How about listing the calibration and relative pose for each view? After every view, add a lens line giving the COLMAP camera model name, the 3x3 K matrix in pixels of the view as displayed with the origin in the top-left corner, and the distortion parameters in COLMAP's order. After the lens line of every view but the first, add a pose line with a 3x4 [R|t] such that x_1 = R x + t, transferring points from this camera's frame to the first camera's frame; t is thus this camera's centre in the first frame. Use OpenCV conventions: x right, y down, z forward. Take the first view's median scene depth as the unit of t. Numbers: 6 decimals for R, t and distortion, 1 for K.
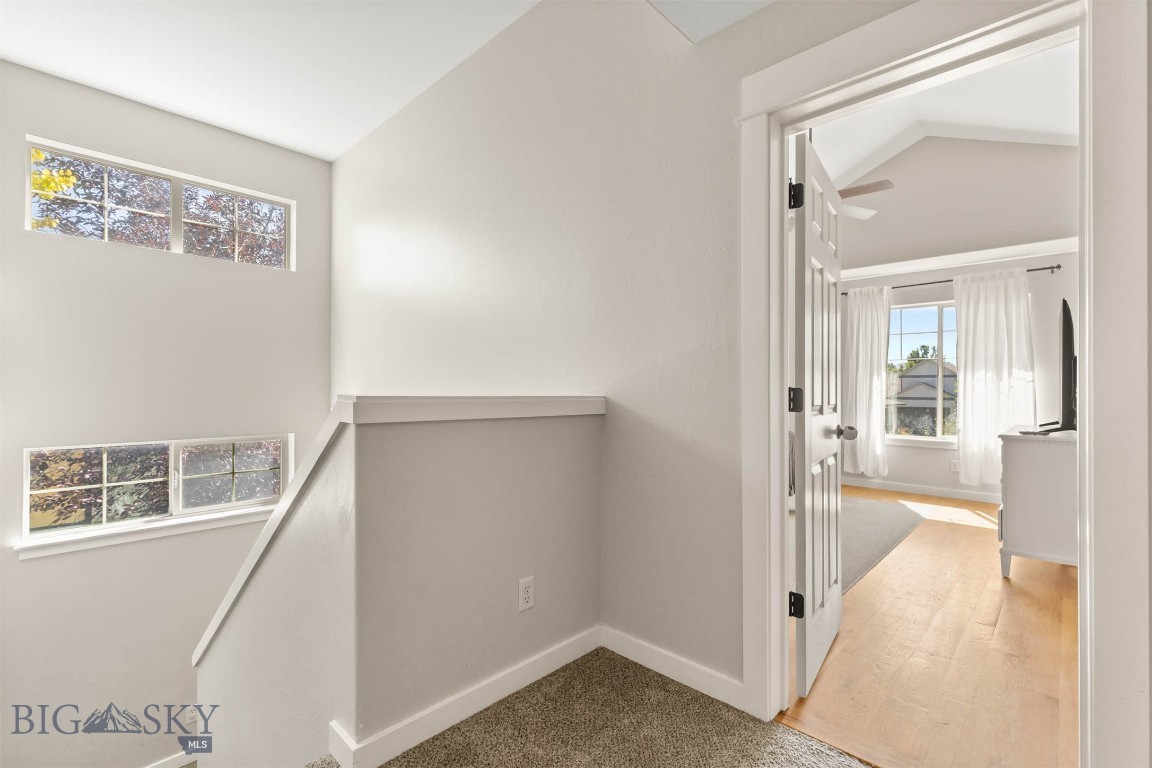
lens RADIAL K [[521.1, 0, 577.3], [0, 521.1, 387.4], [0, 0, 1]] dist [0.009298, -0.001279]
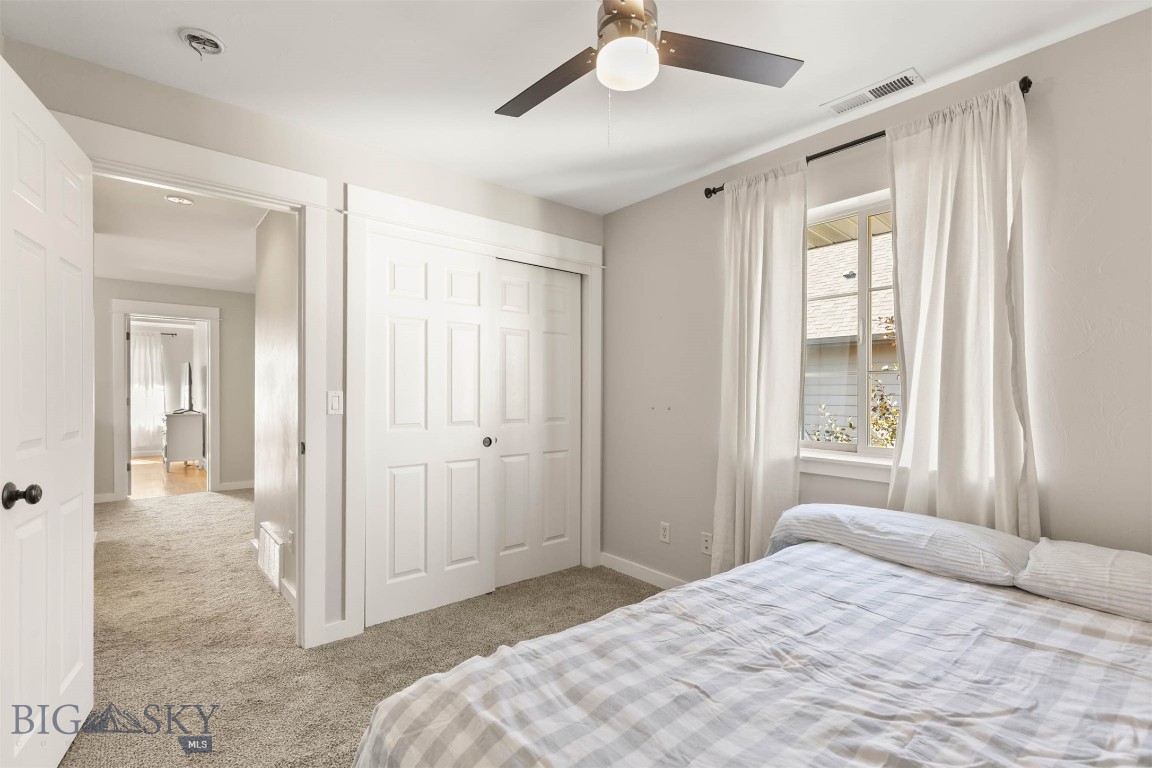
lens RADIAL K [[521.1, 0, 571.6], [0, 521.1, 395.6], [0, 0, 1]] dist [0.009298, -0.001279]
pose [[0.127185, -0.011311, 0.991814, -0.820507], [-0.003750, 0.999922, 0.011884, -0.019458], [-0.991872, -0.005231, 0.127133, -0.711011]]
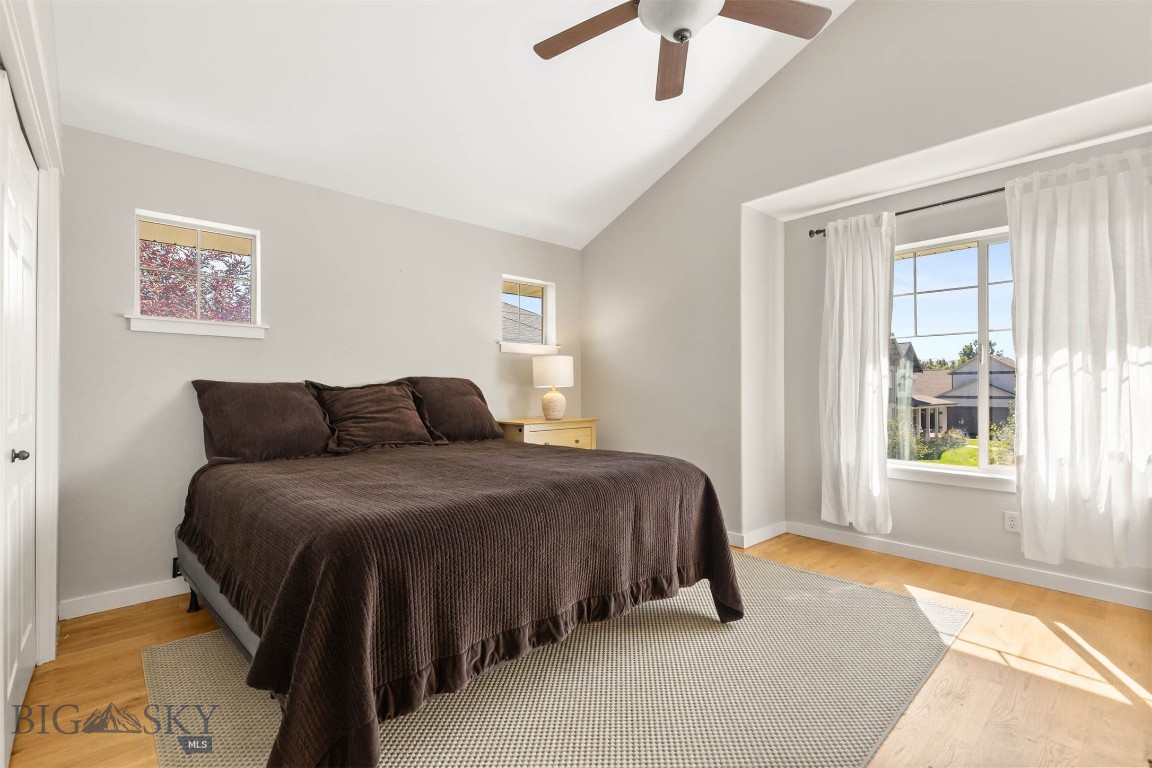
lens RADIAL K [[521.1, 0, 573.0], [0, 521.1, 382.1], [0, 0, 1]] dist [0.009298, -0.001279]
pose [[0.997222, -0.005459, -0.074283, 0.299691], [0.004788, 0.999946, -0.009197, 0.003174], [0.074329, 0.008816, 0.997195, 0.410969]]
